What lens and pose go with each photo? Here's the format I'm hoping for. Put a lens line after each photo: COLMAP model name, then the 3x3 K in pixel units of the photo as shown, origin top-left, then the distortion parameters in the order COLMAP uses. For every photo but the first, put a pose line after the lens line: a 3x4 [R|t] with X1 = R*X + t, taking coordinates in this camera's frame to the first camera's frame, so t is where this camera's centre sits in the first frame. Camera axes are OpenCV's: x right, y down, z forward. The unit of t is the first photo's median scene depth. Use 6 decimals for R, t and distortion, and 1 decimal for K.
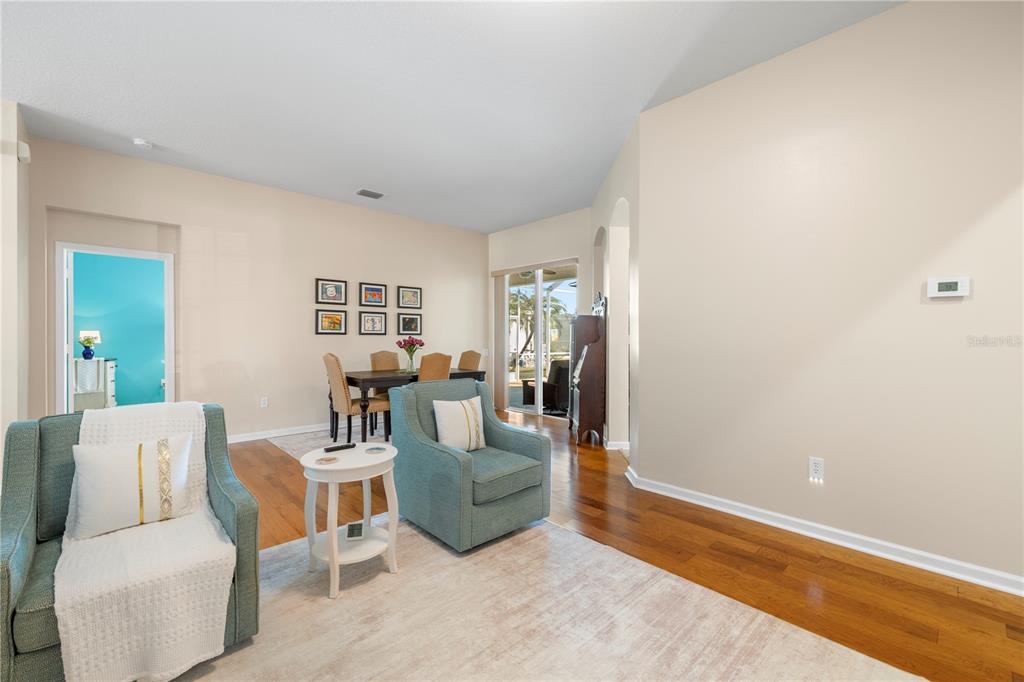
lens RADIAL K [[430.3, 0, 510.6], [0, 430.3, 340.3], [0, 0, 1]] dist [0.001813, -0.000043]
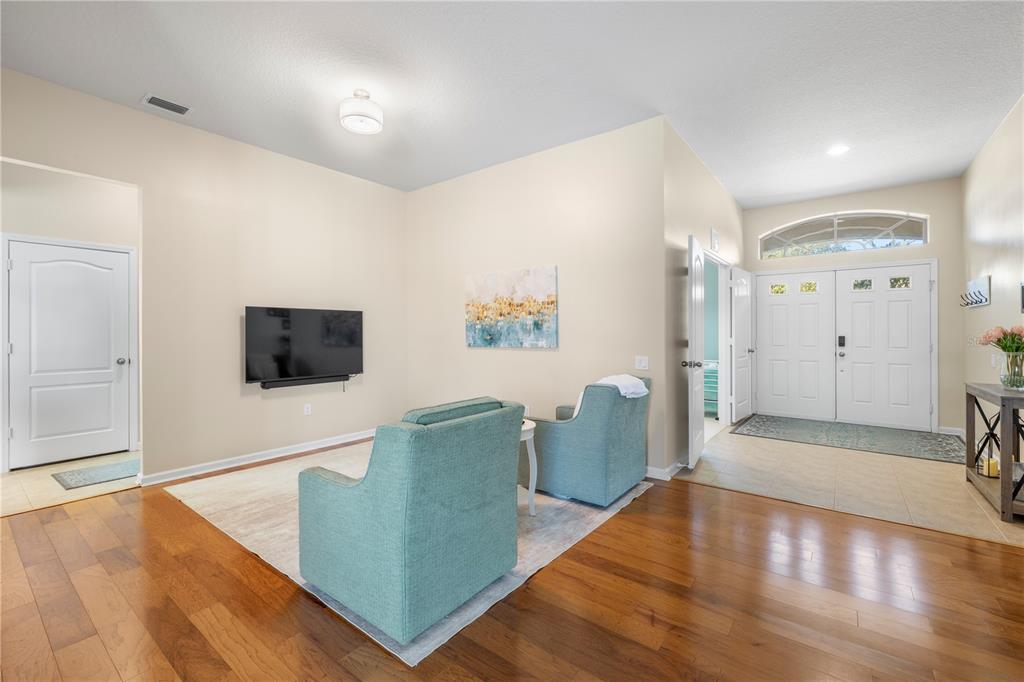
lens RADIAL K [[430.3, 0, 510.6], [0, 430.3, 340.3], [0, 0, 1]] dist [0.001813, -0.000043]
pose [[-0.984069, 0.001470, -0.177784, -0.135477], [0.000834, 0.999993, 0.003652, 0.000809], [0.177788, 0.003446, -0.984063, 1.829915]]
